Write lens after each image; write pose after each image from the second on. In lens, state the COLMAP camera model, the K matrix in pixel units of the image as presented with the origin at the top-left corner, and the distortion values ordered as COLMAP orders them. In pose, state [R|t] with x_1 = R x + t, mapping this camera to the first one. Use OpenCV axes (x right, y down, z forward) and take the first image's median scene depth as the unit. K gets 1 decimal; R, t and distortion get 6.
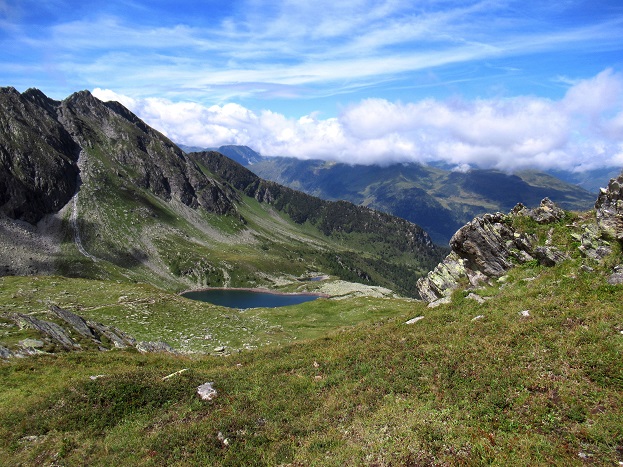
lens RADIAL K [[469.3, 0, 308.2], [0, 469.3, 236.0], [0, 0, 1]] dist [-0.014358, 0.006934]
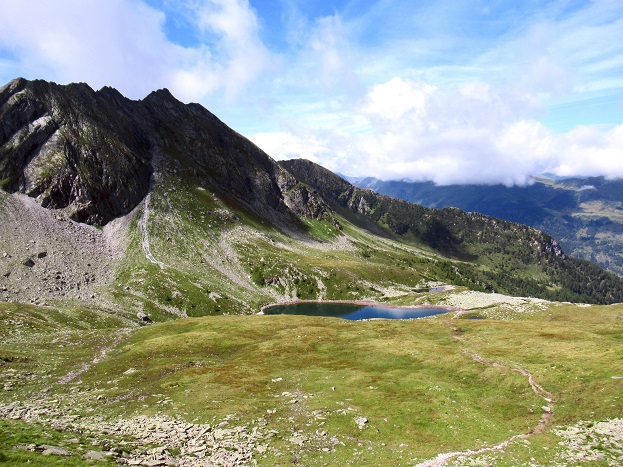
lens RADIAL K [[469.3, 0, 312.5], [0, 469.3, 233.7], [0, 0, 1]] dist [-0.014358, 0.006934]
pose [[0.983033, -0.031735, -0.180661, -0.039933], [0.020839, 0.997865, -0.061891, 0.042348], [0.182239, 0.057076, 0.981596, 0.201770]]
